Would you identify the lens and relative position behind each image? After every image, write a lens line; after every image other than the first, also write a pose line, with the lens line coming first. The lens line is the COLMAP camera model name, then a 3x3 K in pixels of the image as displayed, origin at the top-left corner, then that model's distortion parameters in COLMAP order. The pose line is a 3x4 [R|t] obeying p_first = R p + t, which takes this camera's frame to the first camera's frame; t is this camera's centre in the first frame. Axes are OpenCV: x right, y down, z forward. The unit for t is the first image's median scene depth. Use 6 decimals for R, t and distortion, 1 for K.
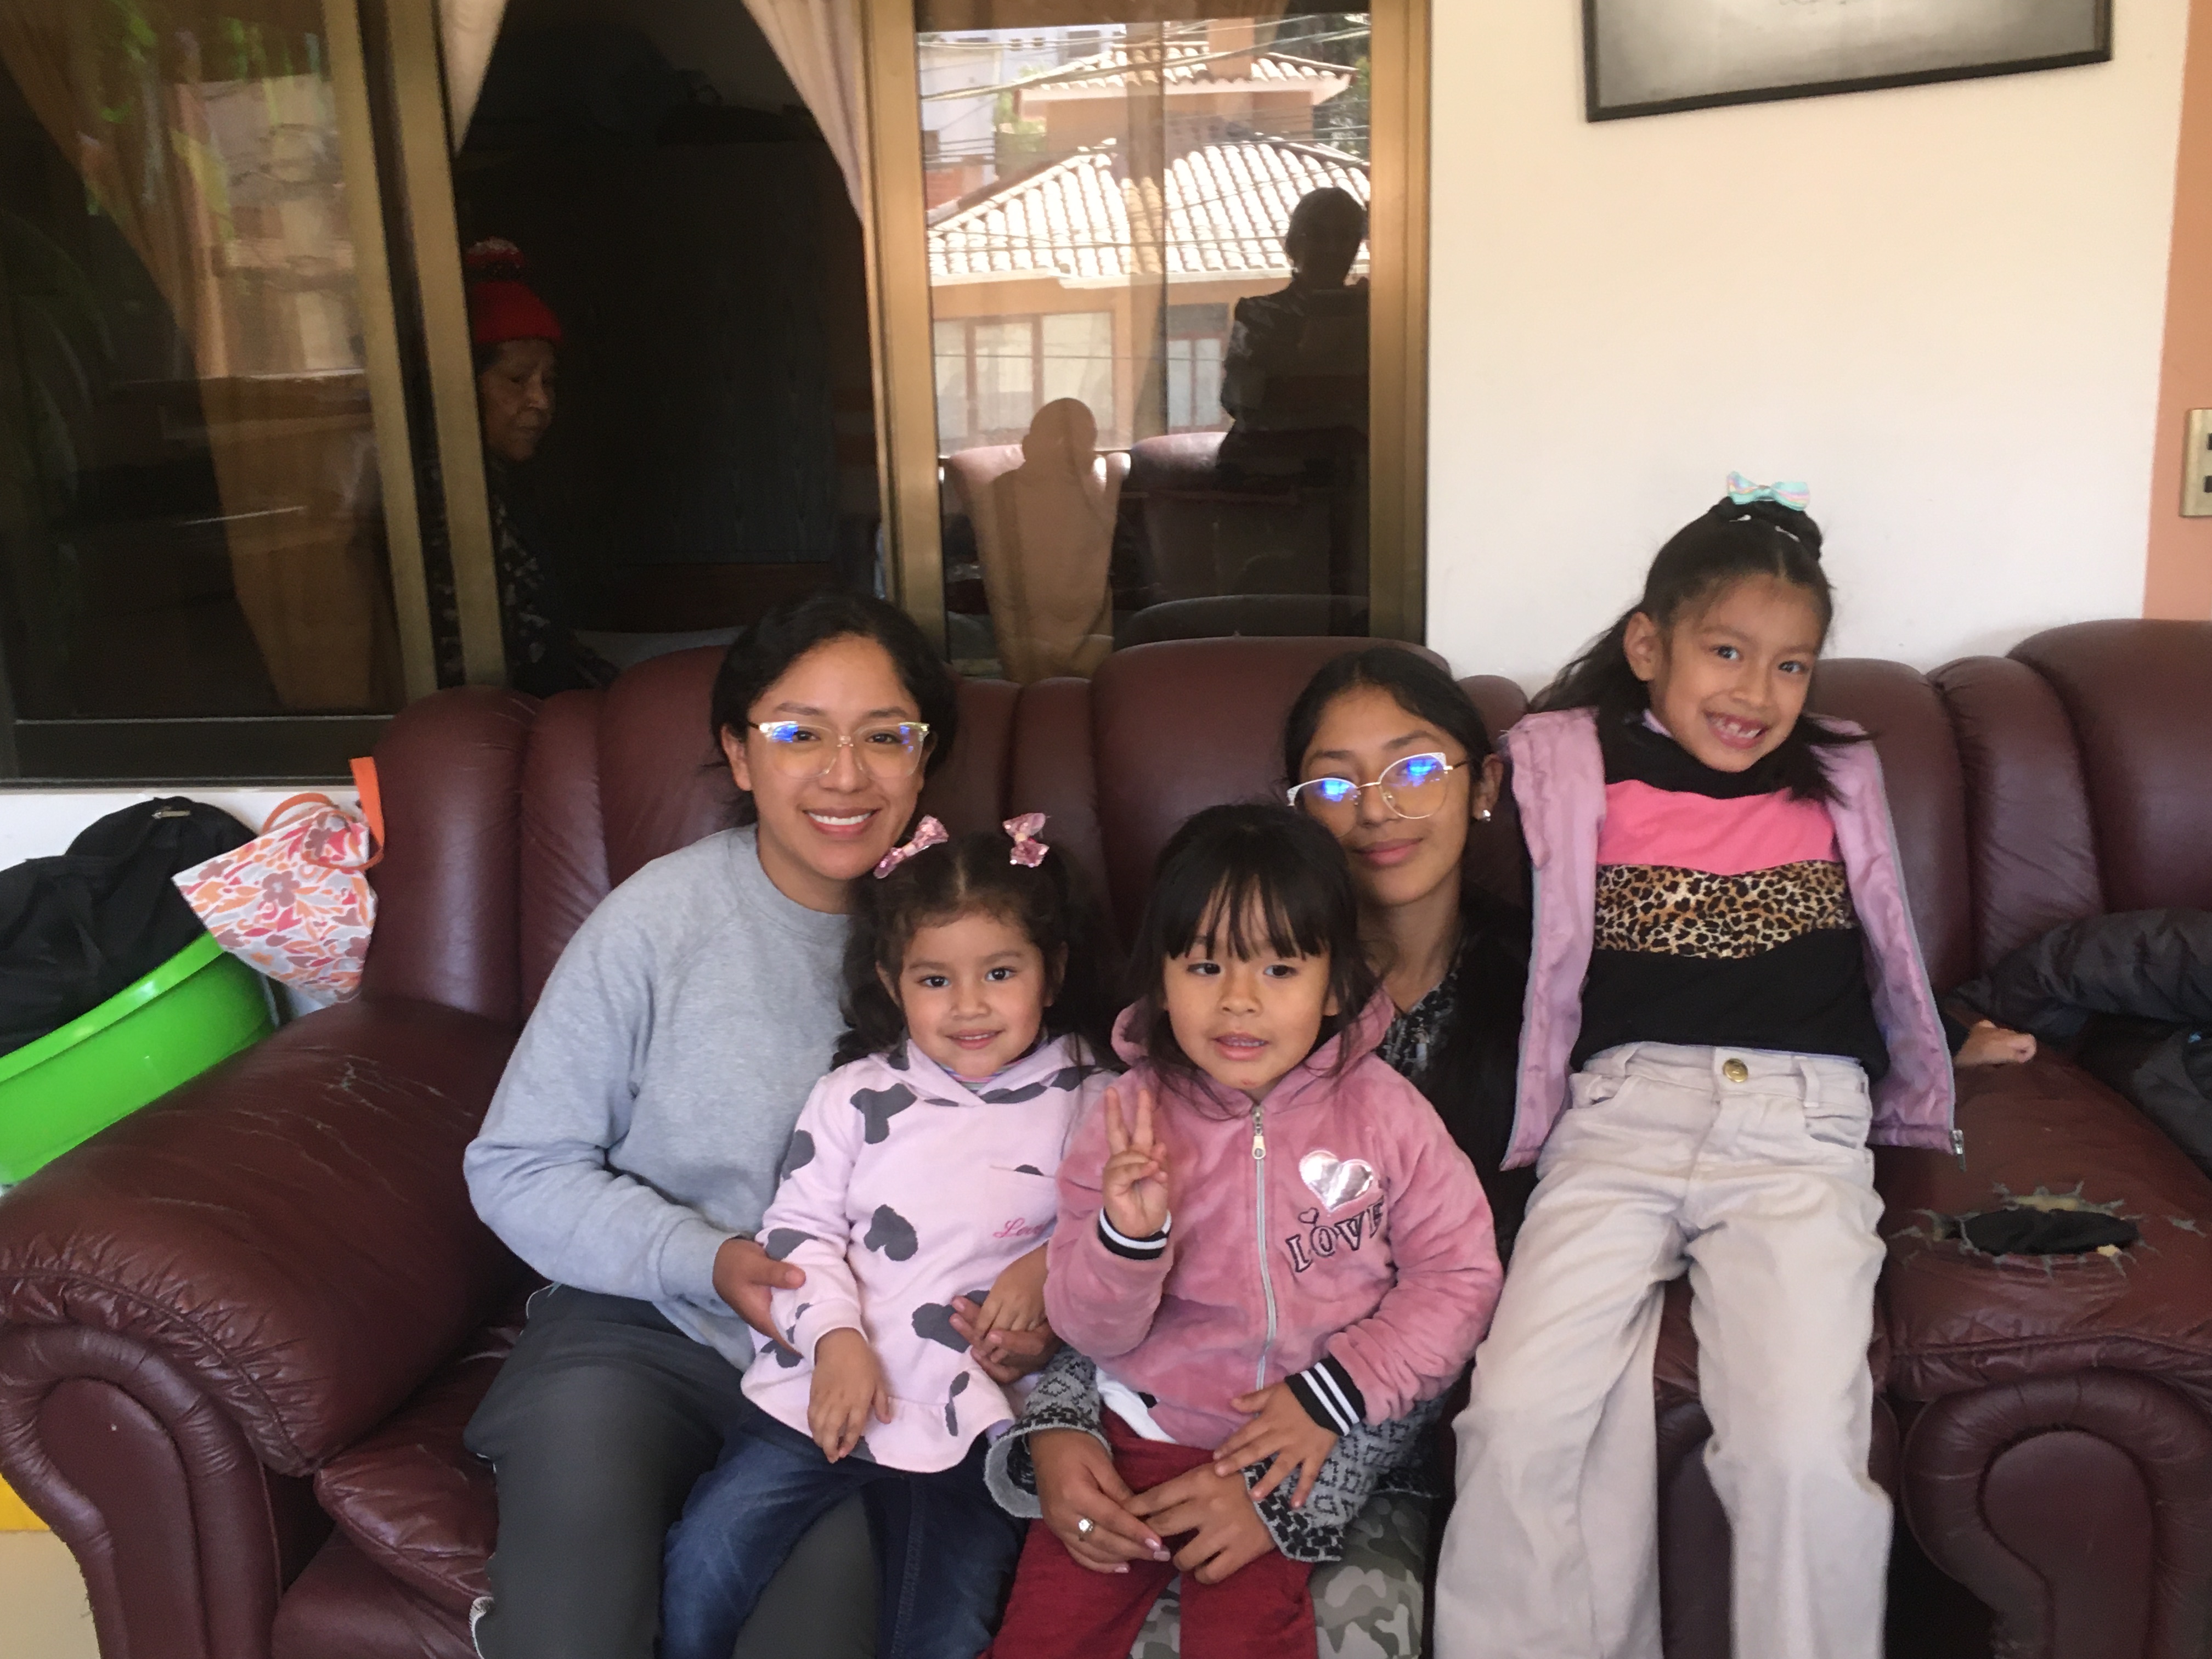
lens RADIAL K [[2127.8, 0, 1093.5], [0, 2127.8, 848.7], [0, 0, 1]] dist [0.034500, 0.000000]
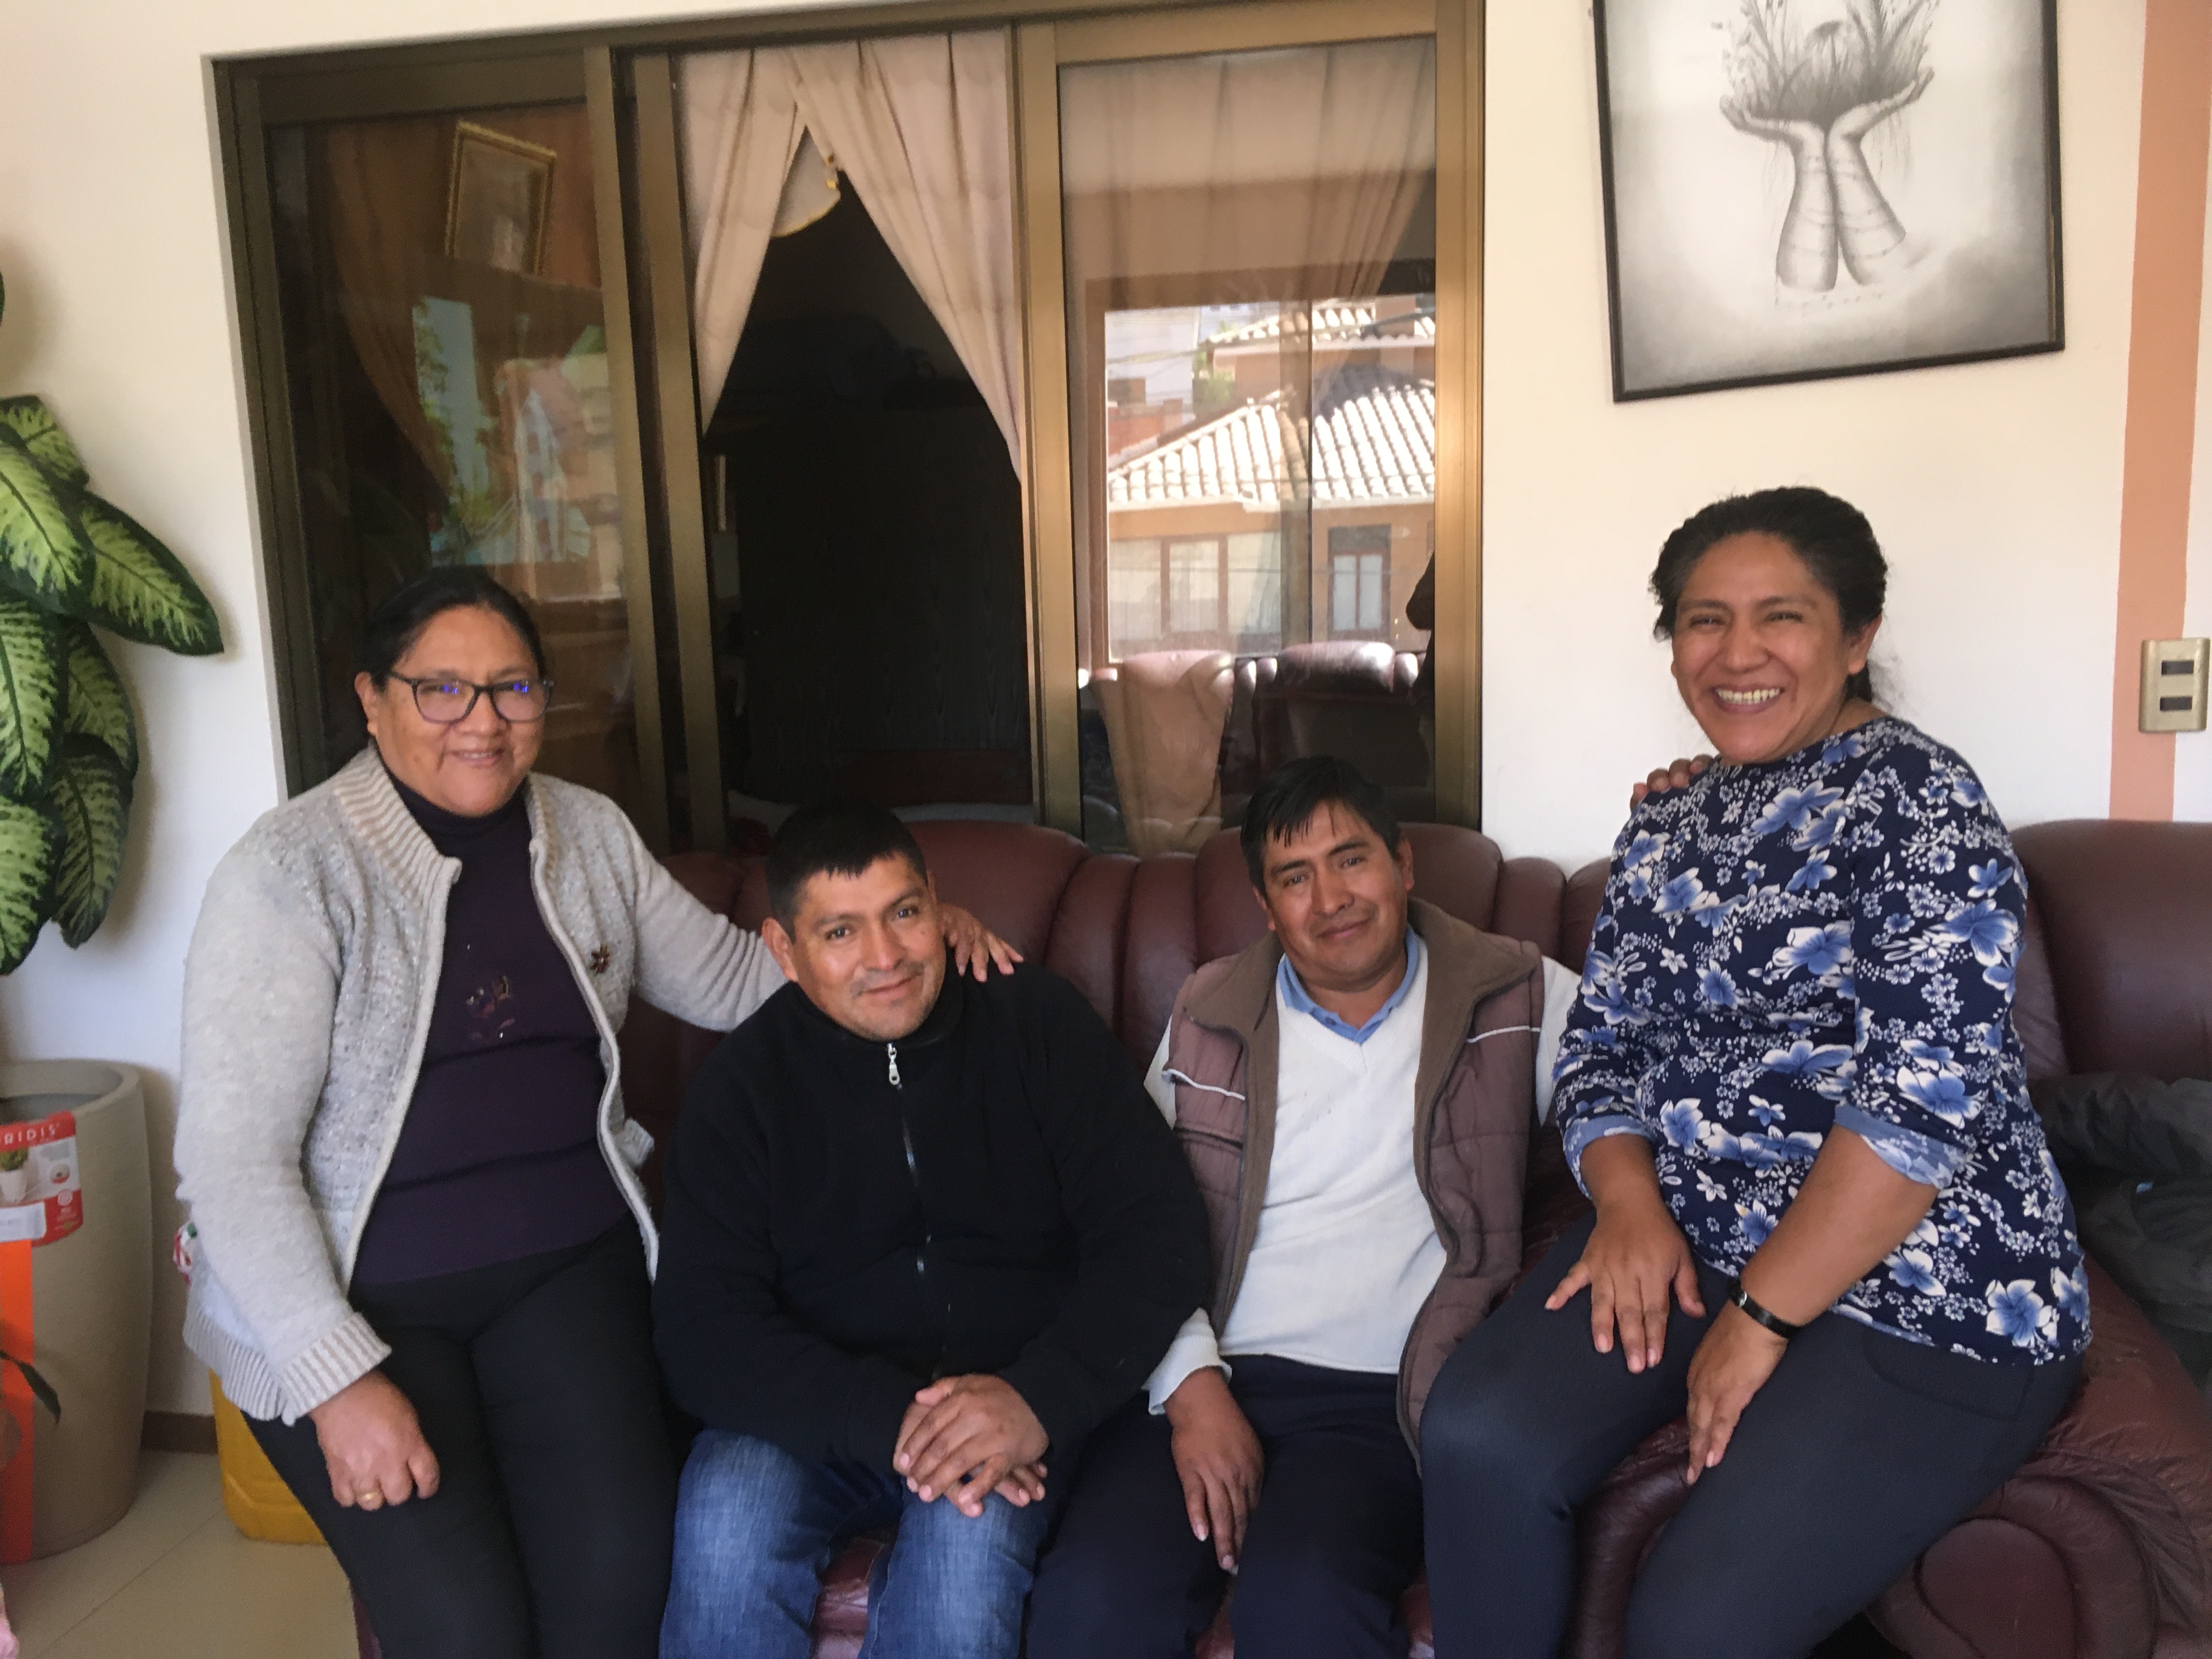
lens RADIAL K [[1887.4, 0, 1098.2], [0, 1887.4, 831.0], [0, 0, 1]] dist [0.028954, -0.006848]
pose [[0.995500, 0.015532, -0.093477, 0.022290], [-0.023703, 0.995930, -0.086952, 0.000844], [0.091746, 0.088776, 0.991817, -0.033569]]
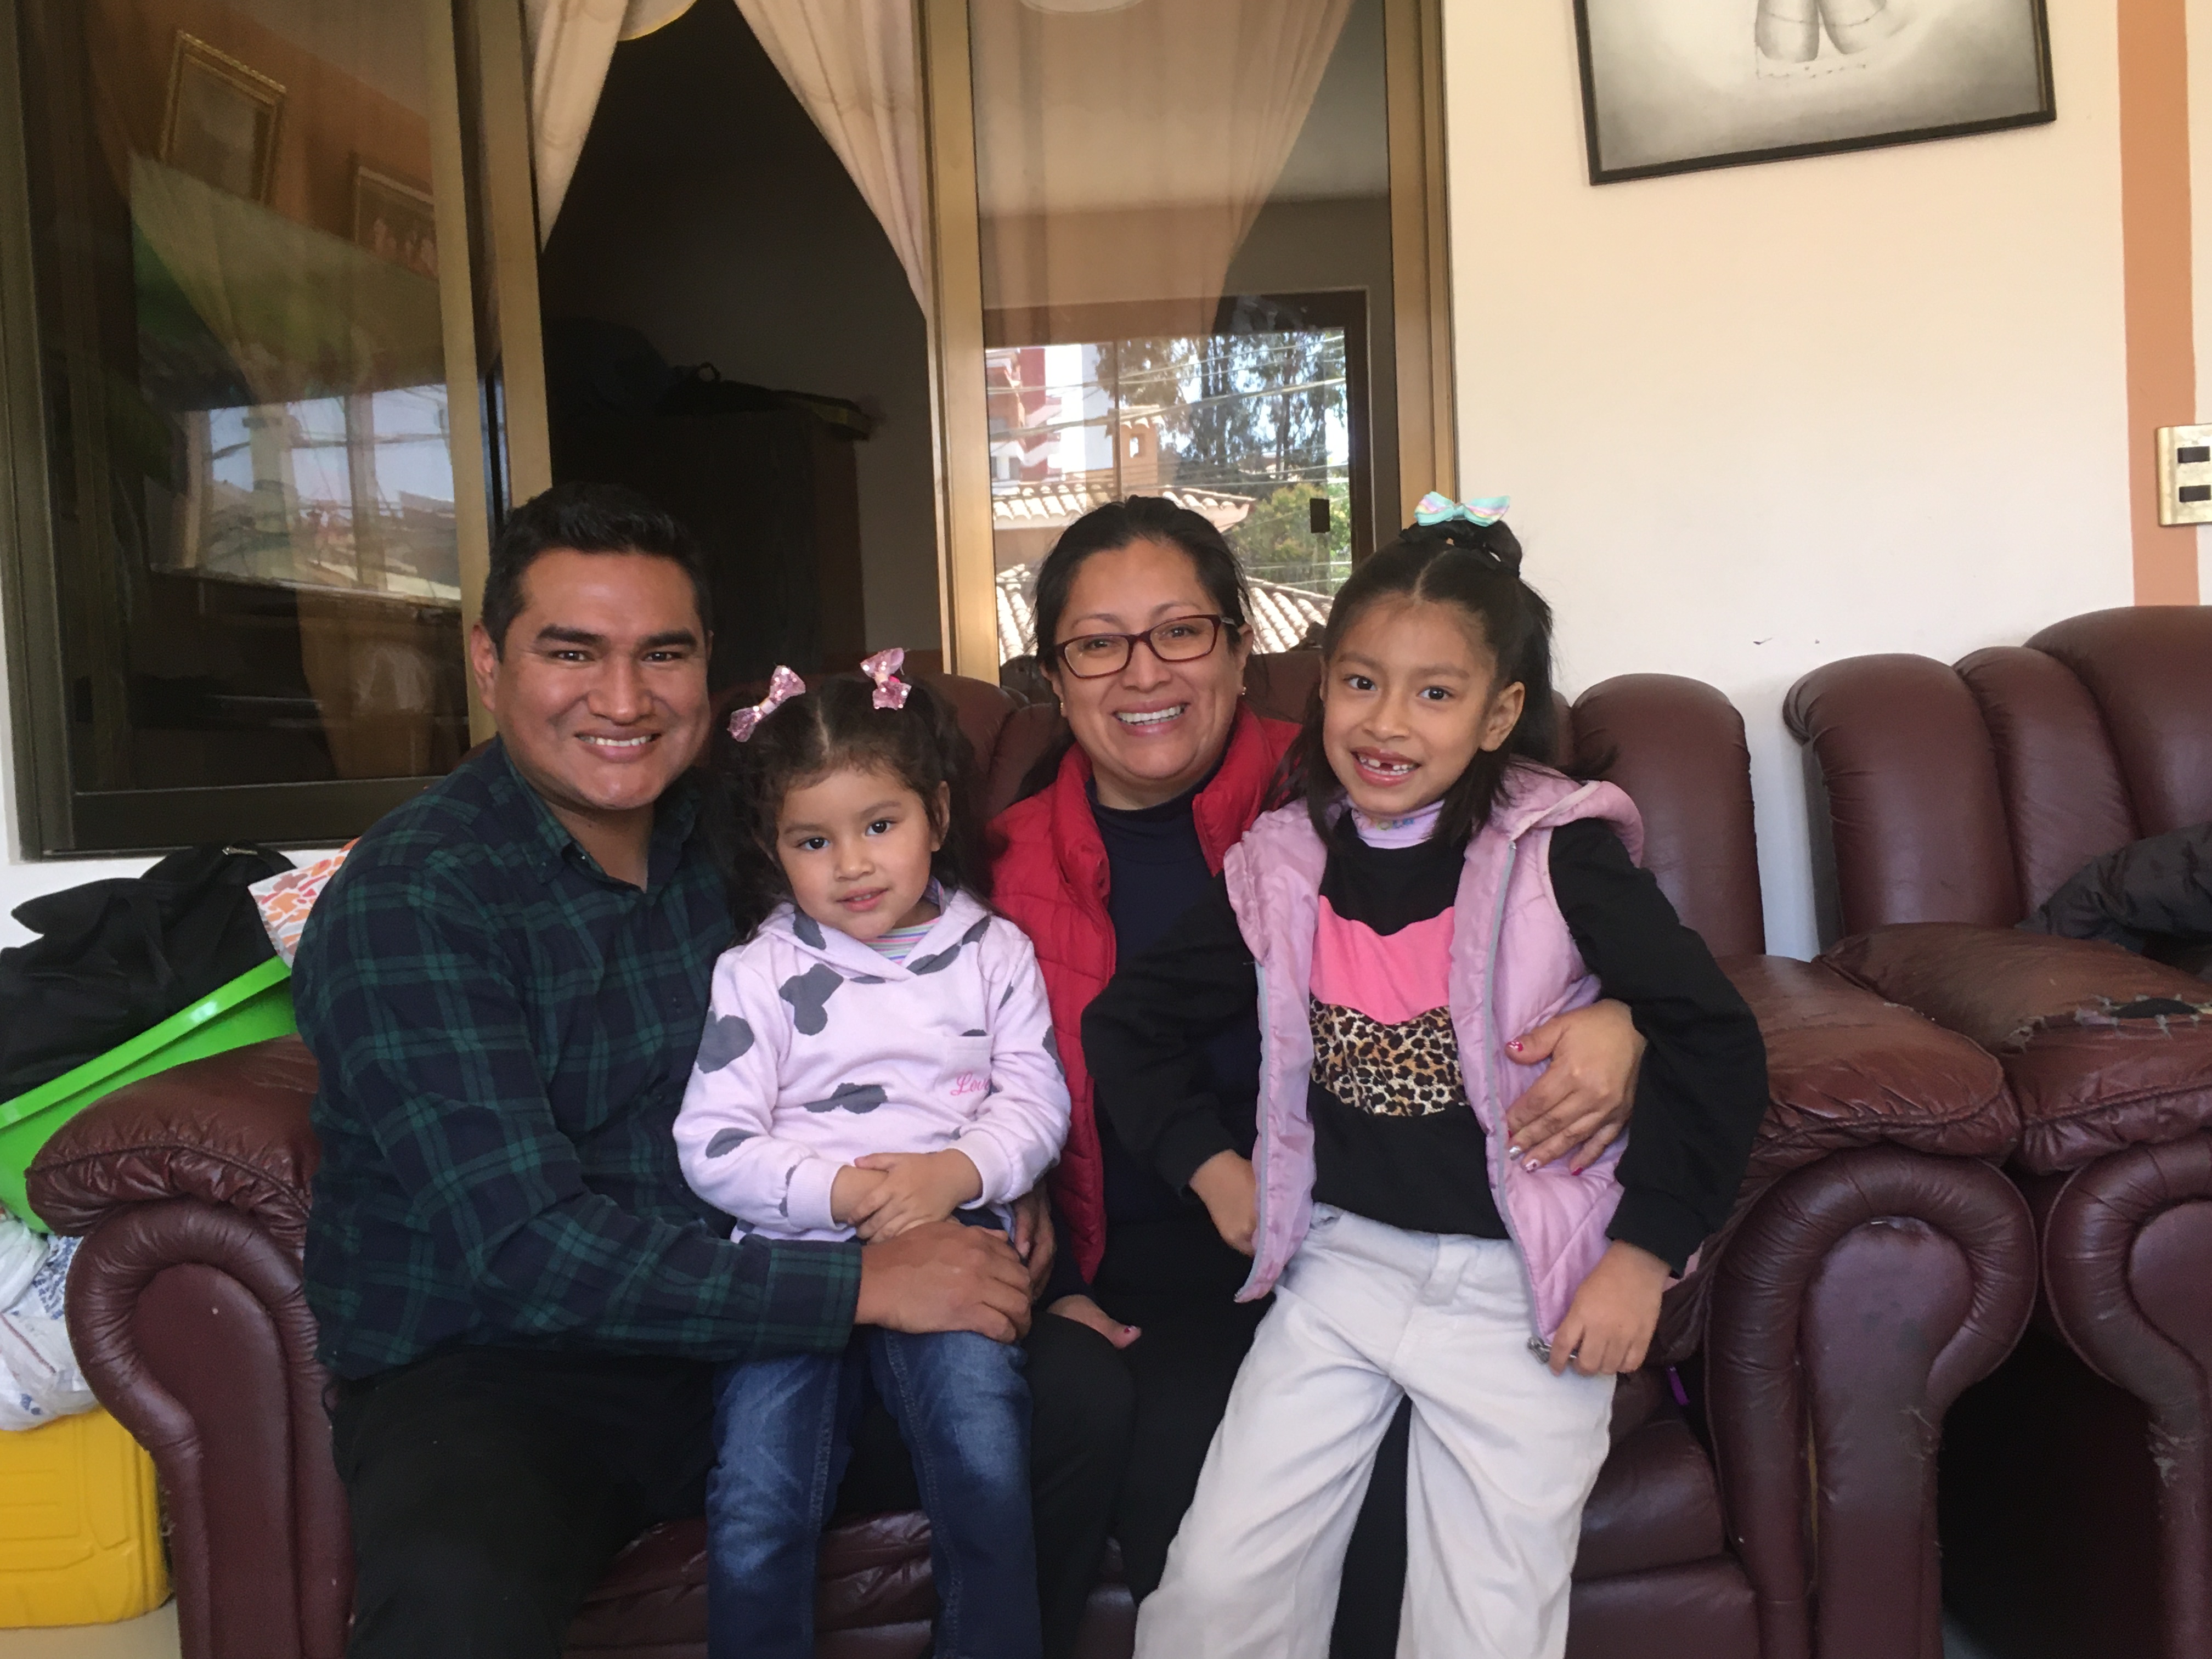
lens RADIAL K [[2127.8, 0, 1099.7], [0, 2127.8, 825.7], [0, 0, 1]] dist [0.034500, 0.000000]
pose [[0.999107, -0.015157, 0.039444, -0.035712], [0.022819, 0.979175, -0.201732, 0.101347], [-0.035565, 0.202452, 0.978646, -0.002319]]
